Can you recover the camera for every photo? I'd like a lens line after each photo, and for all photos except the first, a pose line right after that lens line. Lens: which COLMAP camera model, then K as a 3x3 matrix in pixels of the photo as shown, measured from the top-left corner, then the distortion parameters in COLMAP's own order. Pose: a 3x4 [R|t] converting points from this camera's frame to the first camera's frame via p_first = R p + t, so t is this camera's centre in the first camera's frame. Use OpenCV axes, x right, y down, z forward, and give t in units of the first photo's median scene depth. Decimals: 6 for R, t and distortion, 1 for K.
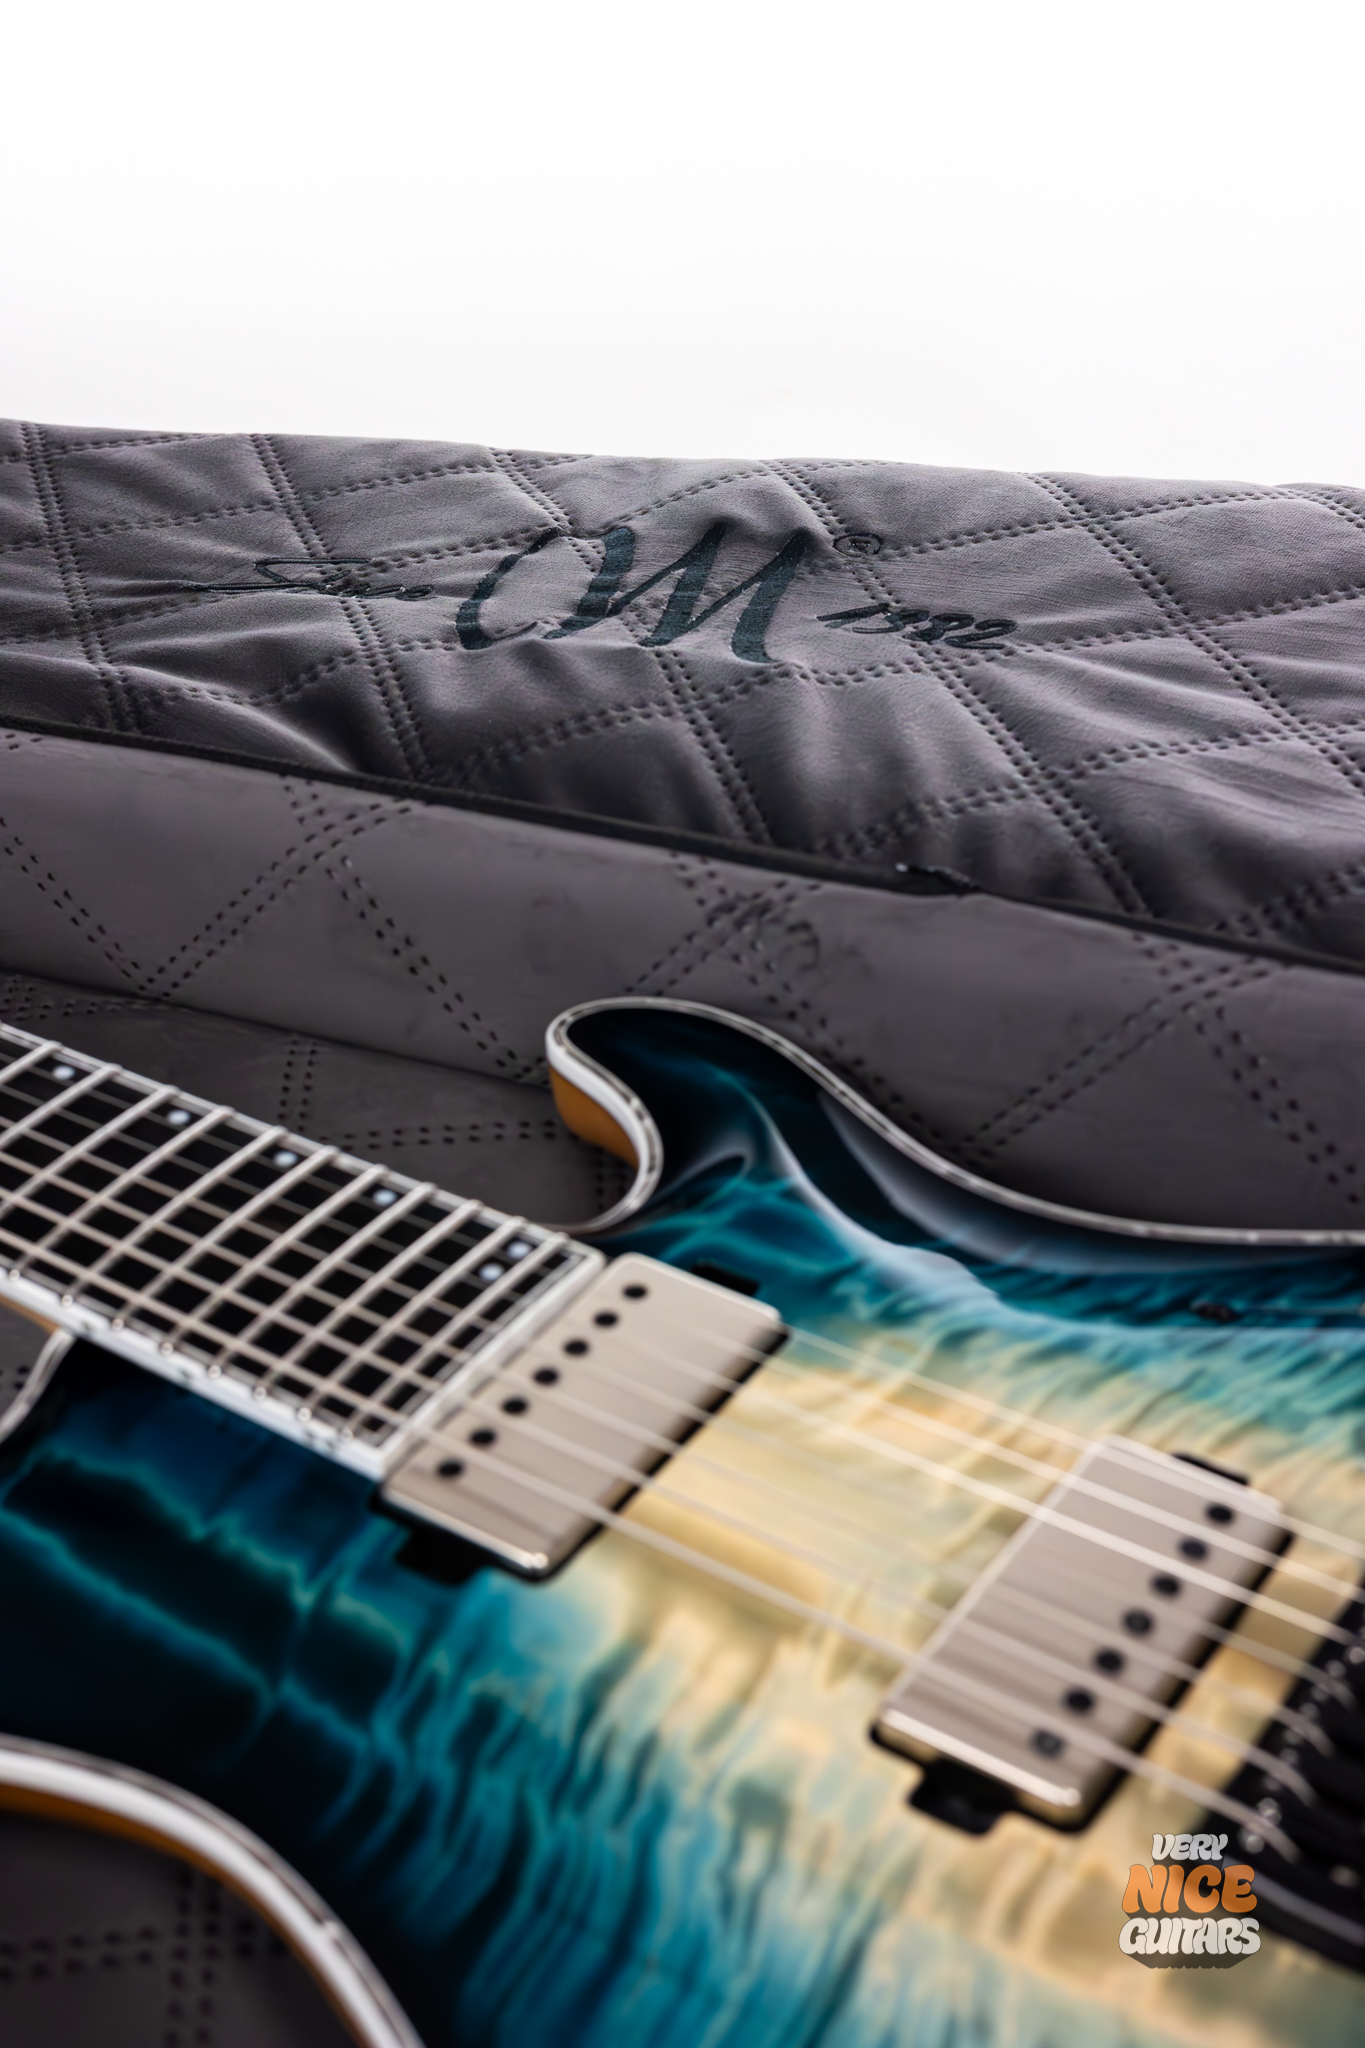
lens RADIAL K [[3010.8, 0, 663.0], [0, 3010.8, 1018.5], [0, 0, 1]] dist [0.015297, -0.039622]
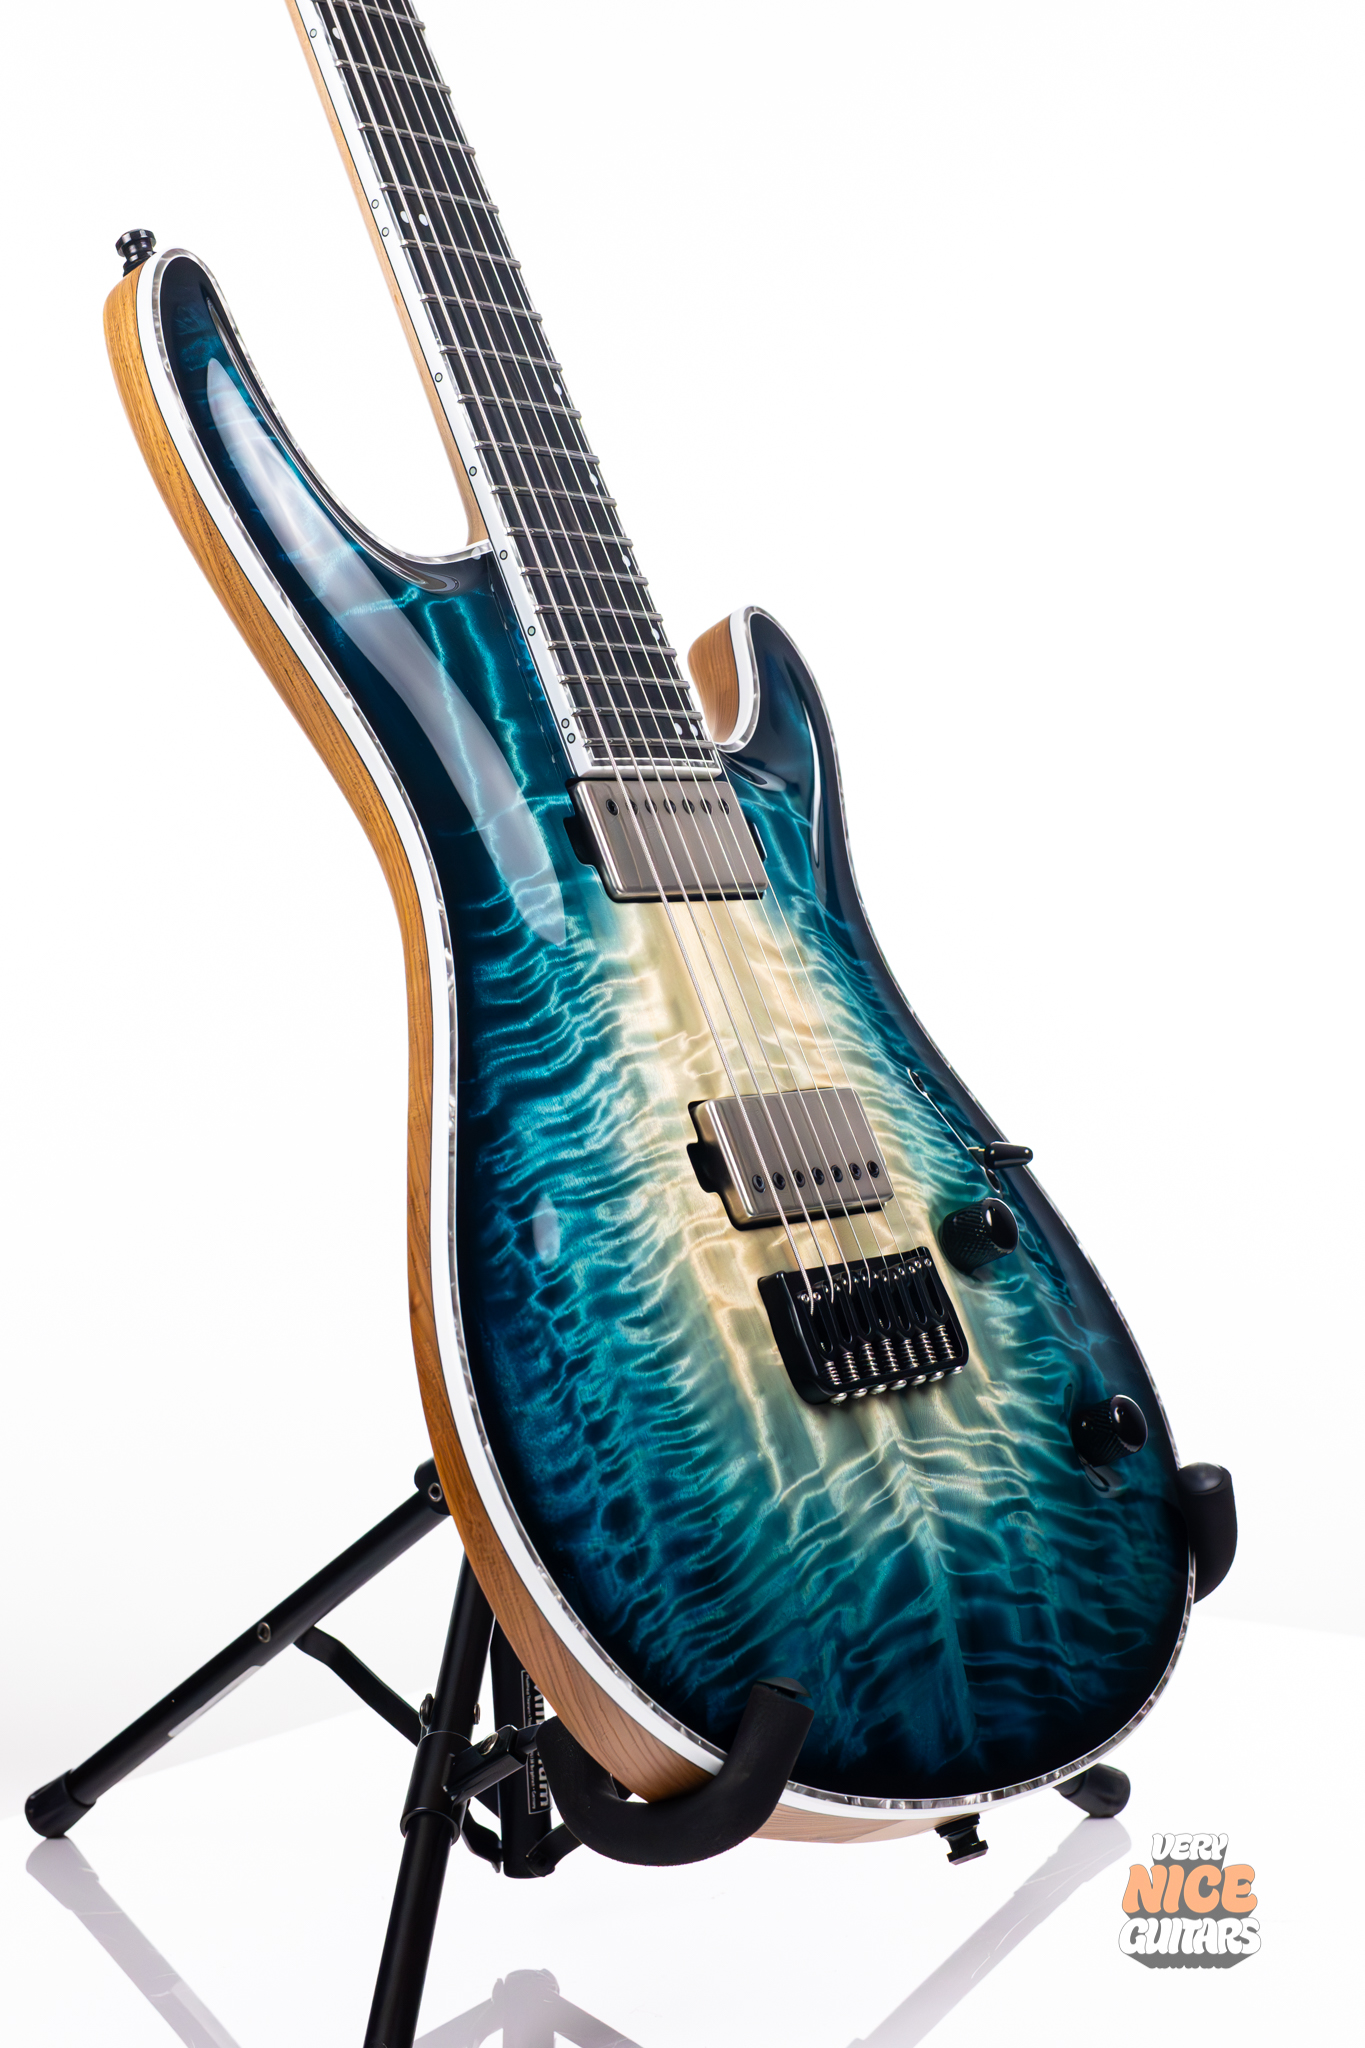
lens RADIAL K [[3953.6, 0, 607.2], [0, 3953.6, 841.0], [0, 0, 1]] dist [0.001161, -0.187384]
pose [[0.587757, 0.761521, 0.273181, -0.670483], [-0.789314, 0.613854, -0.012951, 0.197388], [-0.177555, -0.208014, 0.961875, -1.125363]]
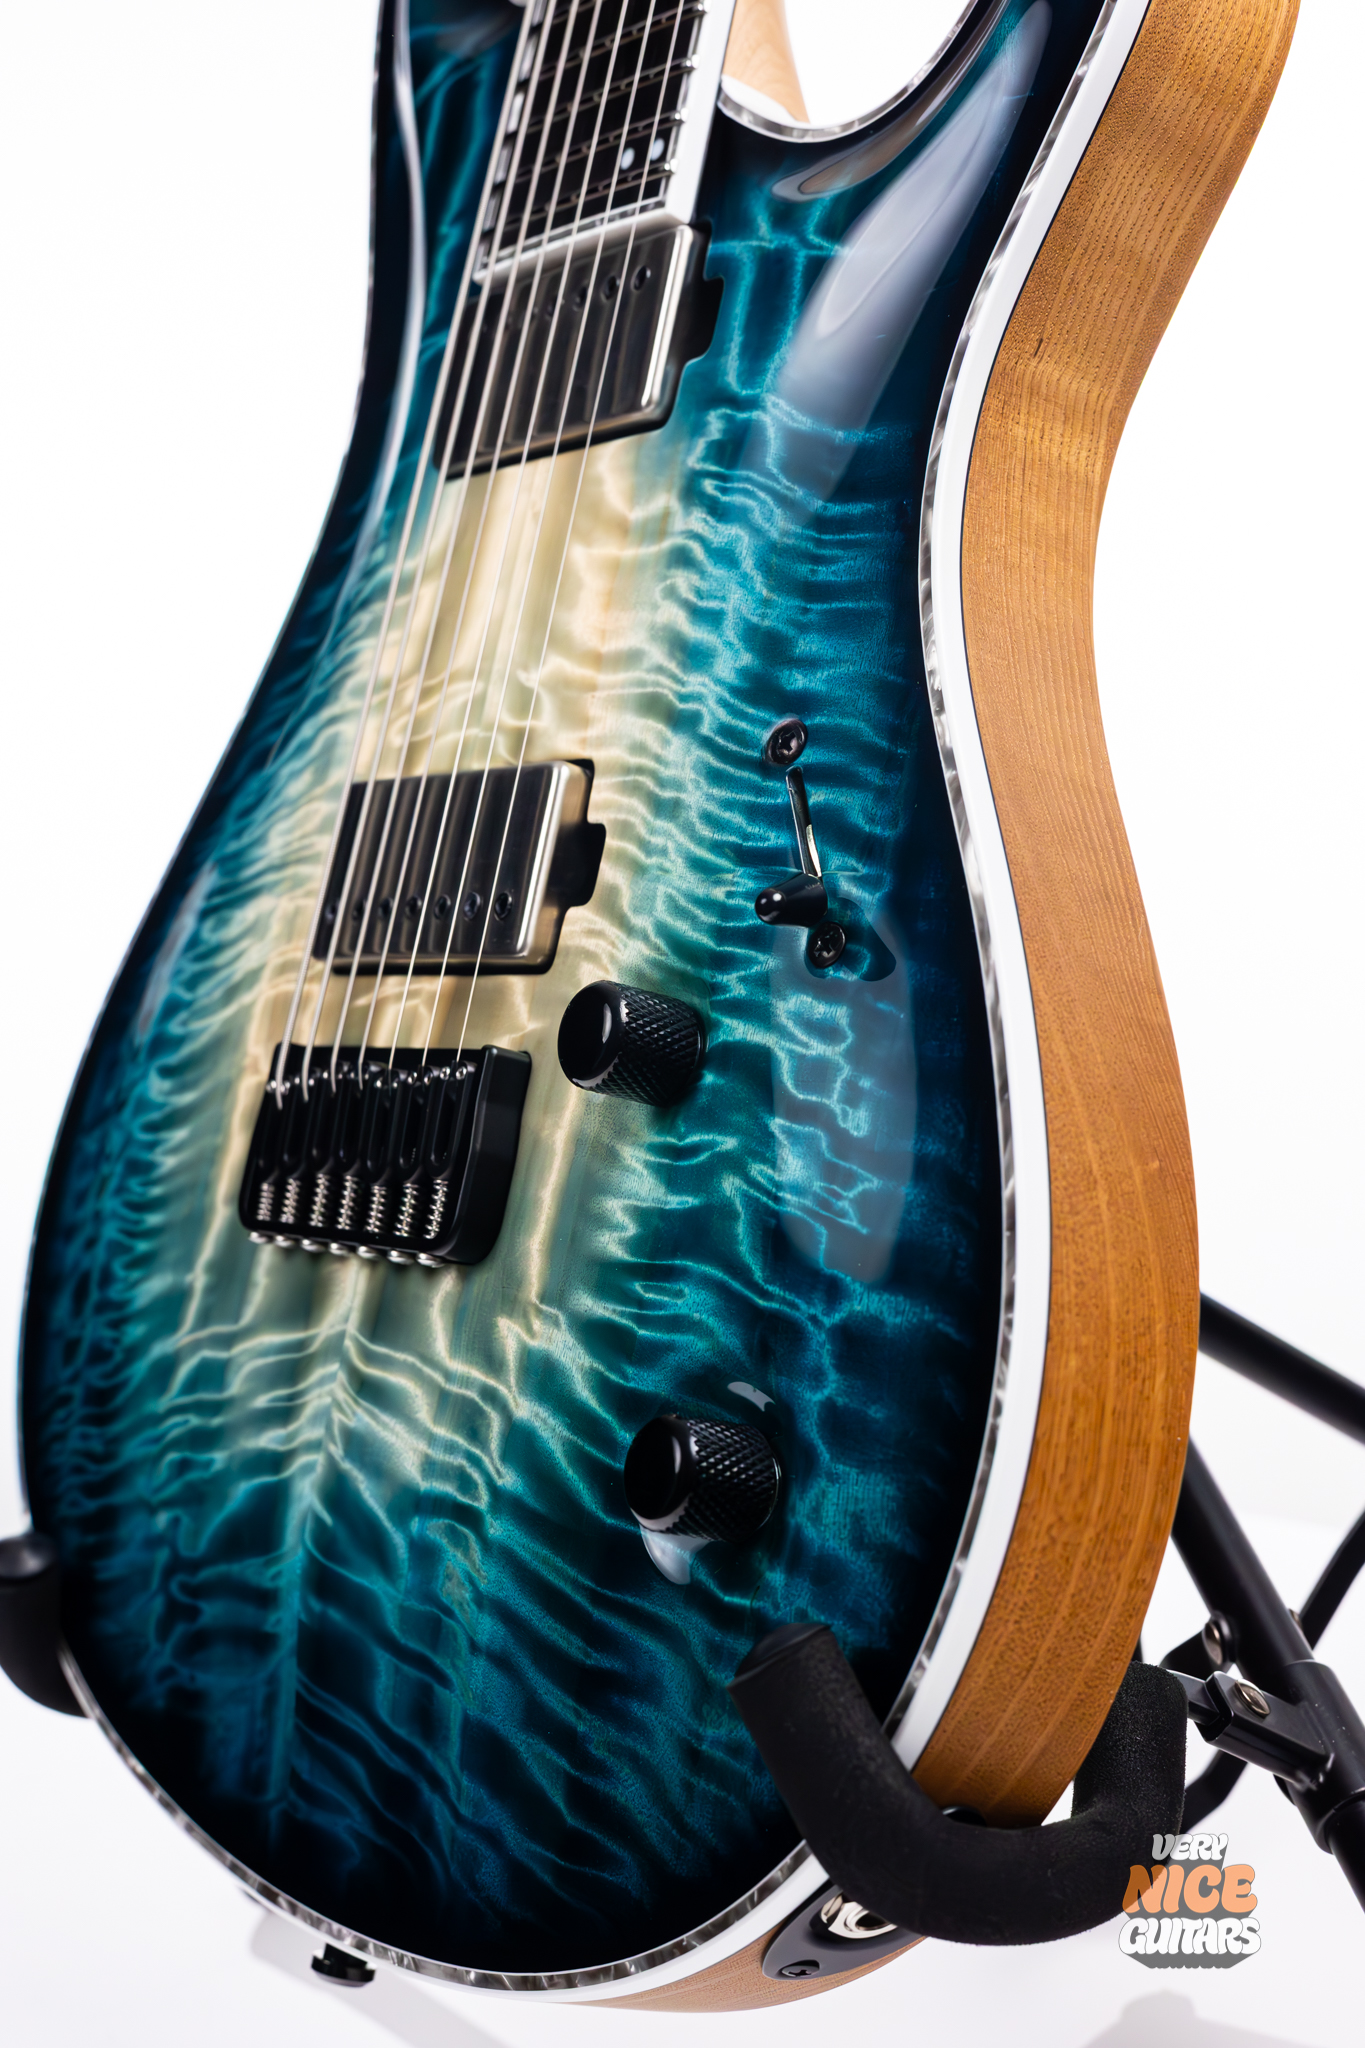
lens RADIAL K [[3195.4, 0, 666.5], [0, 3195.4, 1020.0], [0, 0, 1]] dist [0.001636, -0.128357]
pose [[0.184628, 0.814206, -0.550437, 0.831227], [0.327624, 0.477042, 0.815533, -0.696310], [0.926593, -0.330906, -0.178678, 1.228567]]
